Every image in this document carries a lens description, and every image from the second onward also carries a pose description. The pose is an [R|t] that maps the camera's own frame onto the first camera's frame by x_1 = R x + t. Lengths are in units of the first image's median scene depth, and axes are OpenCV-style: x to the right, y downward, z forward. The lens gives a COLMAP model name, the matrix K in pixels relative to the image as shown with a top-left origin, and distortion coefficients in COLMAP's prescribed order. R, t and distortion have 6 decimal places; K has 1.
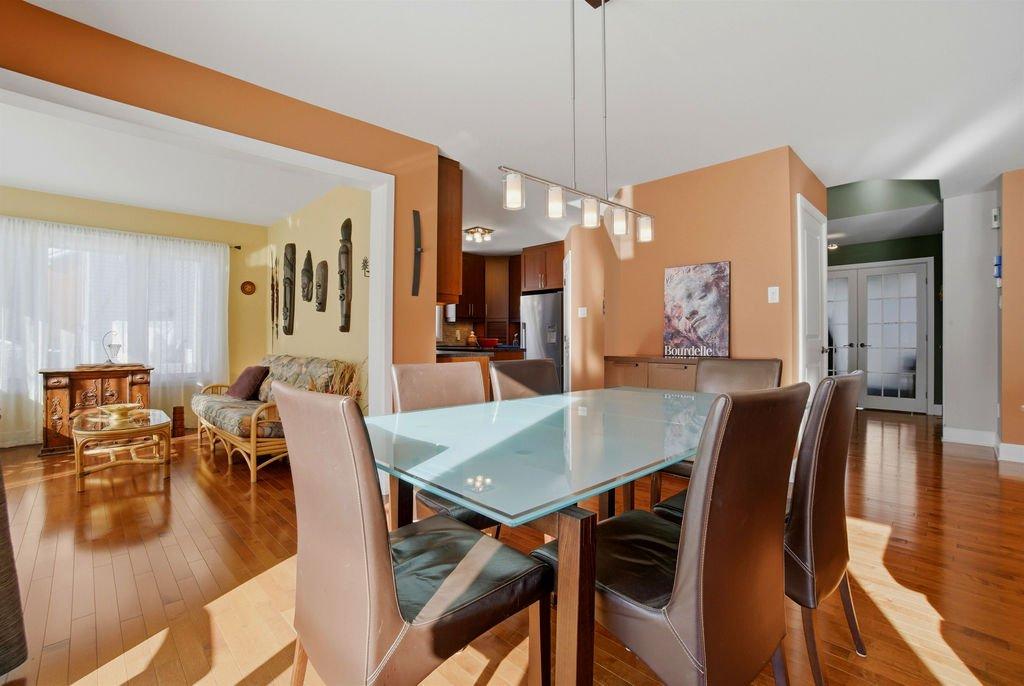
lens RADIAL K [[454.7, 0, 513.2], [0, 454.7, 338.7], [0, 0, 1]] dist [-0.022859, 0.000033]
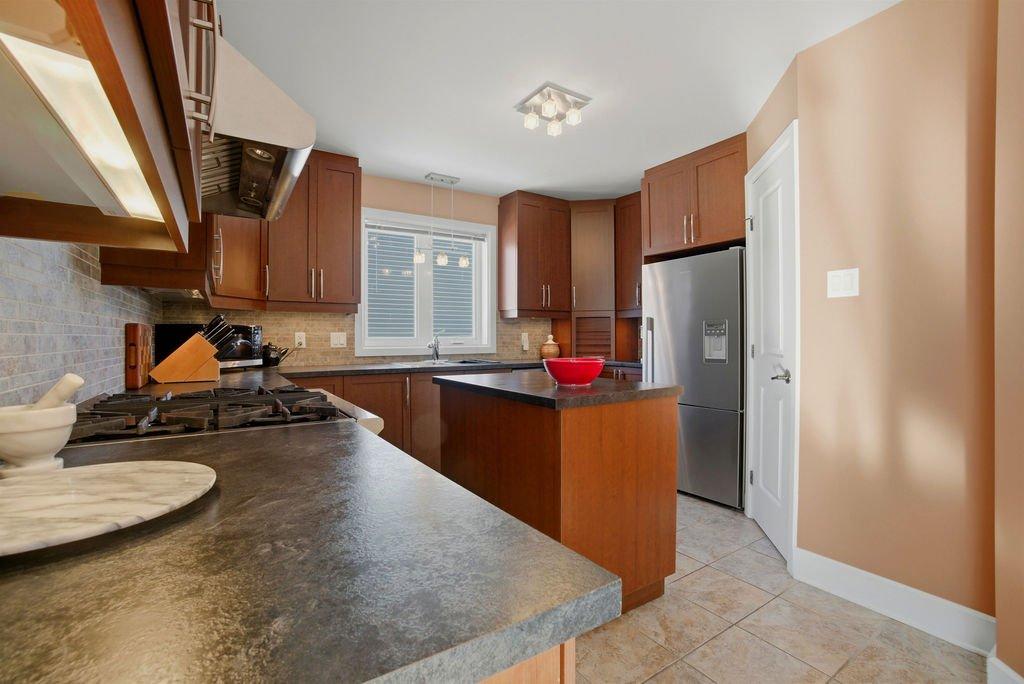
lens RADIAL K [[454.7, 0, 514.2], [0, 454.7, 337.7], [0, 0, 1]] dist [-0.022859, 0.000033]
pose [[0.980912, -0.007258, -0.194315, -0.024378], [0.007578, 0.999971, 0.000902, -0.013699], [0.194303, -0.002357, 0.980939, 0.458734]]
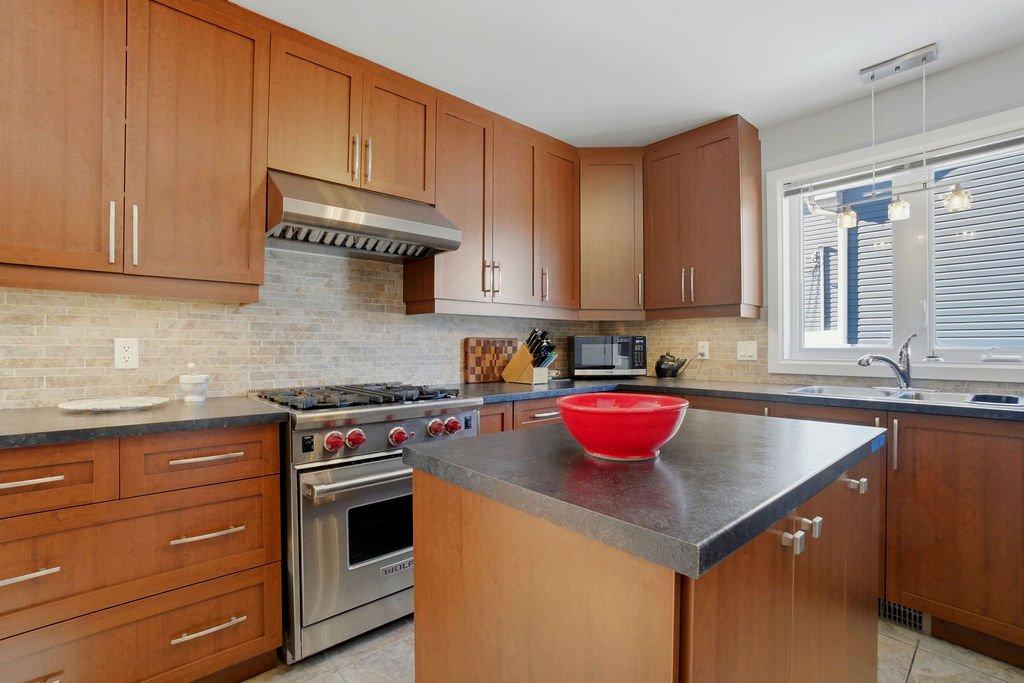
lens RADIAL K [[454.7, 0, 511.5], [0, 454.7, 344.4], [0, 0, 1]] dist [-0.022859, 0.000033]
pose [[-0.052863, -0.010230, -0.998549, 0.082325], [-0.000540, 0.999948, -0.010215, -0.013459], [0.998602, 0.000000, -0.052866, 0.703373]]
